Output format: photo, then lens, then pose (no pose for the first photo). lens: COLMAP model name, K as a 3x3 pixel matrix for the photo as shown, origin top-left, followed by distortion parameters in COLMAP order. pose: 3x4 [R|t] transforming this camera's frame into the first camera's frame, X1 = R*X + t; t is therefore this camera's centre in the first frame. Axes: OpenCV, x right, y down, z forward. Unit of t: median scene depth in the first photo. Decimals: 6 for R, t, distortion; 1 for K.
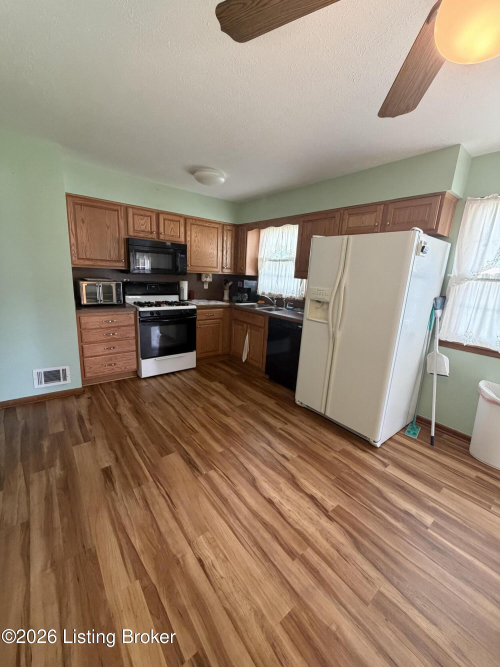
lens RADIAL K [[266.4, 0, 249.5], [0, 266.4, 330.5], [0, 0, 1]] dist [0.001425, -0.000186]
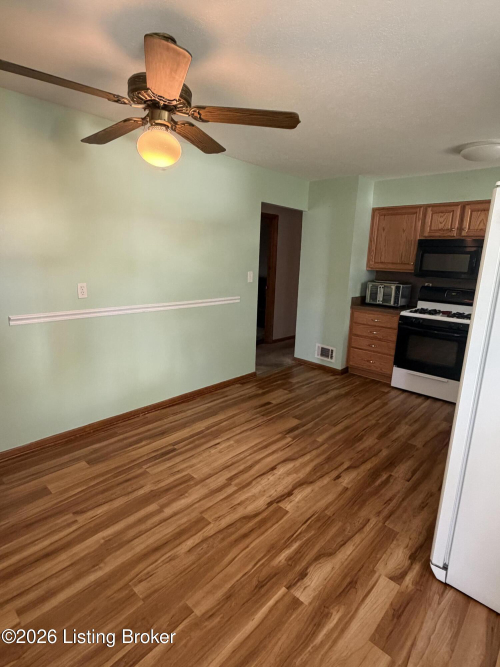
lens RADIAL K [[354.8, 0, 250.0], [0, 354.8, 333.5], [0, 0, 1]] dist [-0.000276, -0.000181]
pose [[0.147437, 0.159910, -0.976059, 1.038055], [-0.238782, 0.963408, 0.121769, -0.048223], [0.959815, 0.215112, 0.180225, 0.372365]]
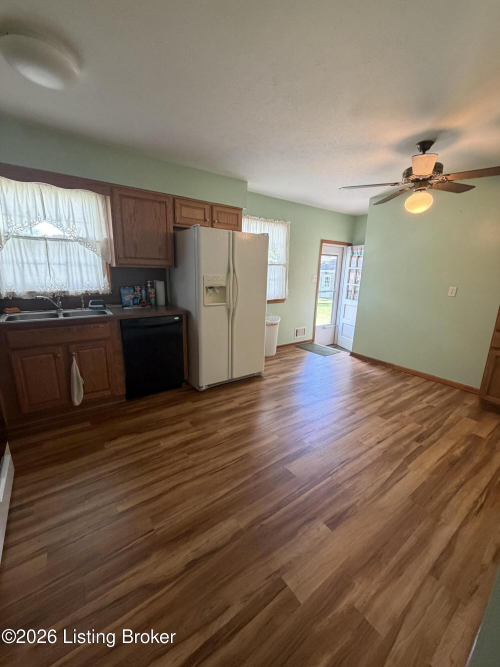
lens RADIAL K [[266.4, 0, 249.5], [0, 266.4, 330.5], [0, 0, 1]] dist [0.001425, -0.000186]
pose [[0.048362, -0.274326, 0.960420, -0.922969], [0.193560, 0.945892, 0.260429, -0.218593], [-0.979896, 0.173304, 0.098844, 0.851331]]
